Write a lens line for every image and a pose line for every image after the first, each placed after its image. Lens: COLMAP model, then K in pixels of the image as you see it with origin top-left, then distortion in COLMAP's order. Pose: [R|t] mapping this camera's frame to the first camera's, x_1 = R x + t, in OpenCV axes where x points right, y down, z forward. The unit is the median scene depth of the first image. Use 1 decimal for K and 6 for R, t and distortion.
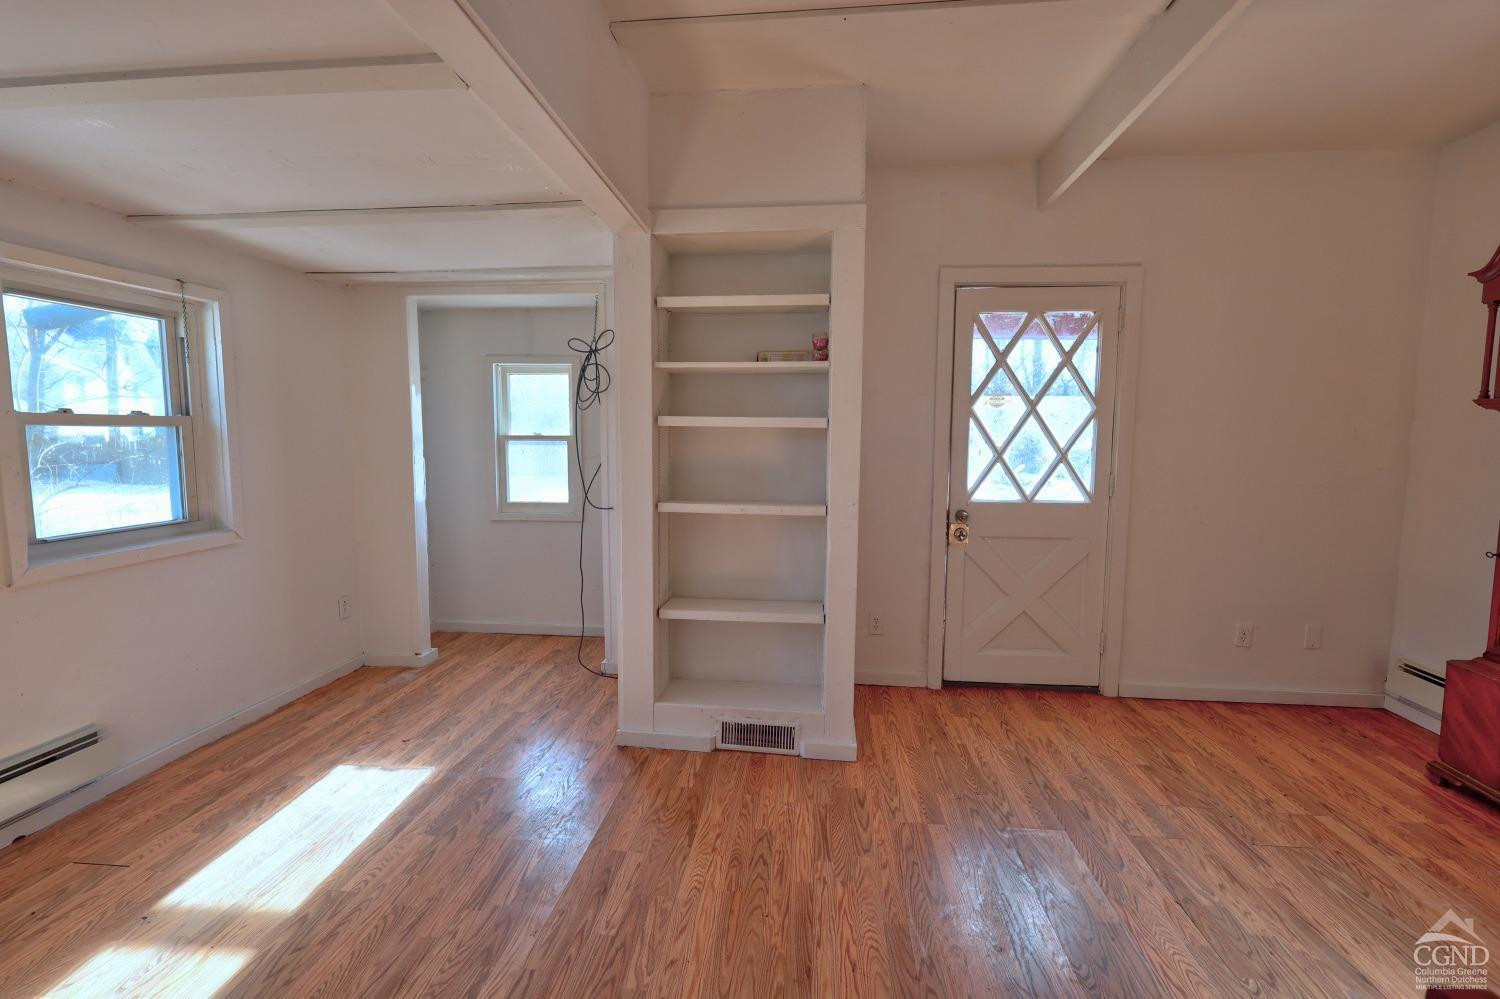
lens RADIAL K [[651.2, 0, 755.4], [0, 651.2, 496.4], [0, 0, 1]] dist [0.007447, 0.000081]
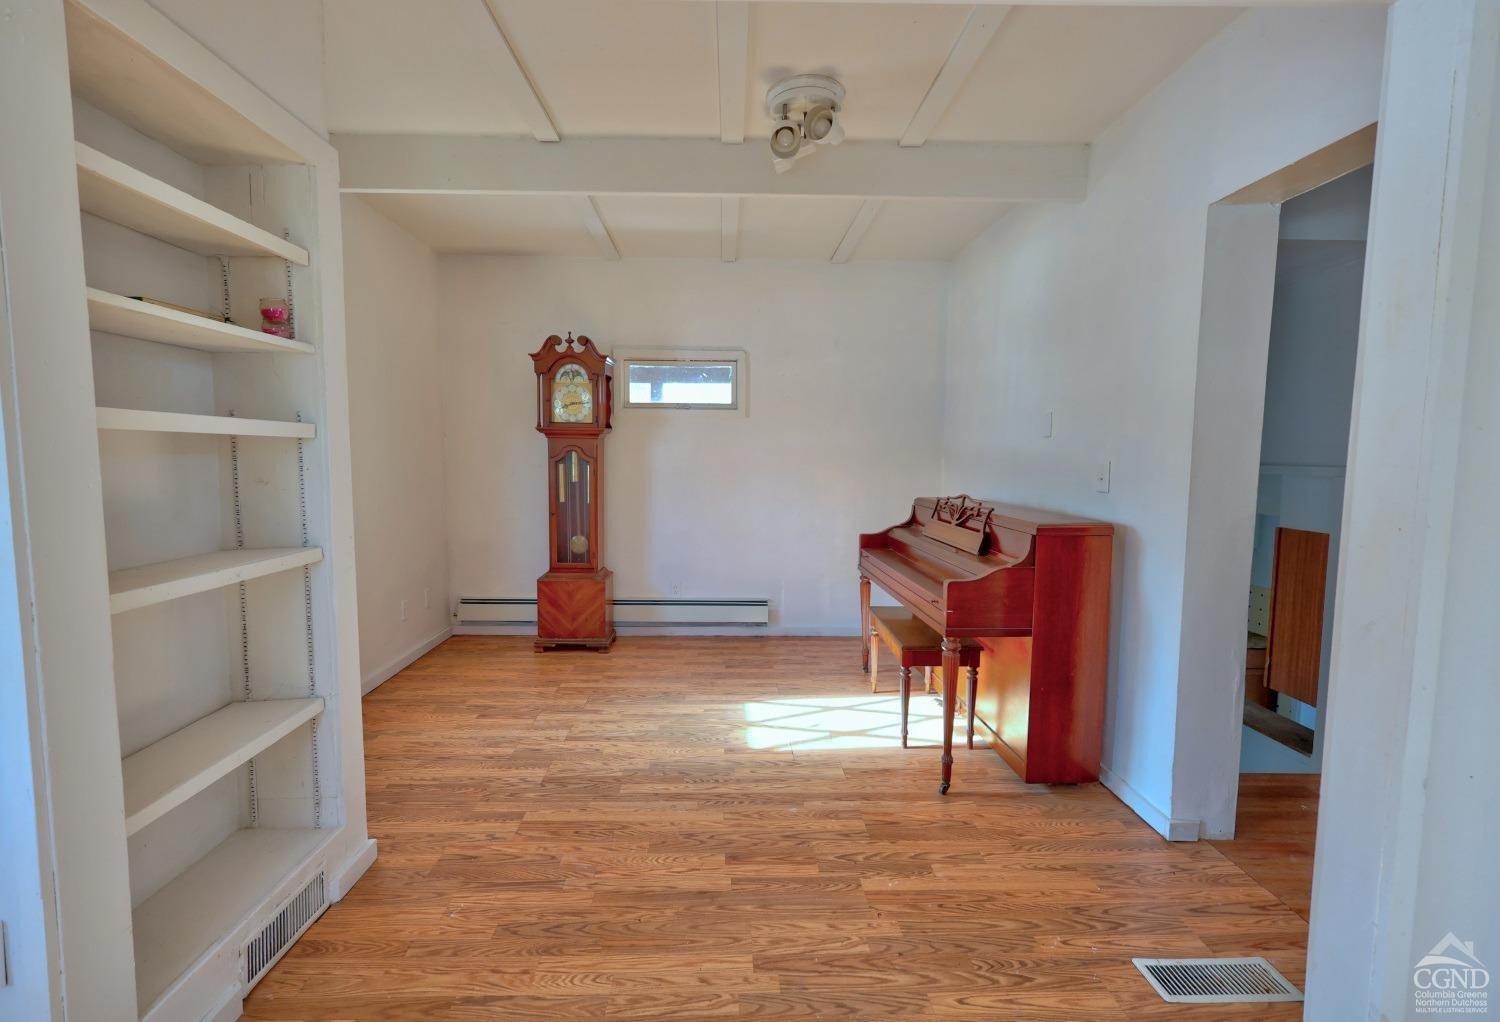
lens RADIAL K [[666.2, 0, 742.5], [0, 666.2, 505.6], [0, 0, 1]] dist [-0.001557, -0.000395]
pose [[-0.125459, -0.085702, 0.988390, -0.743260], [0.081981, 0.991959, 0.096417, -0.067269], [-0.988706, 0.093125, -0.117424, 0.686590]]
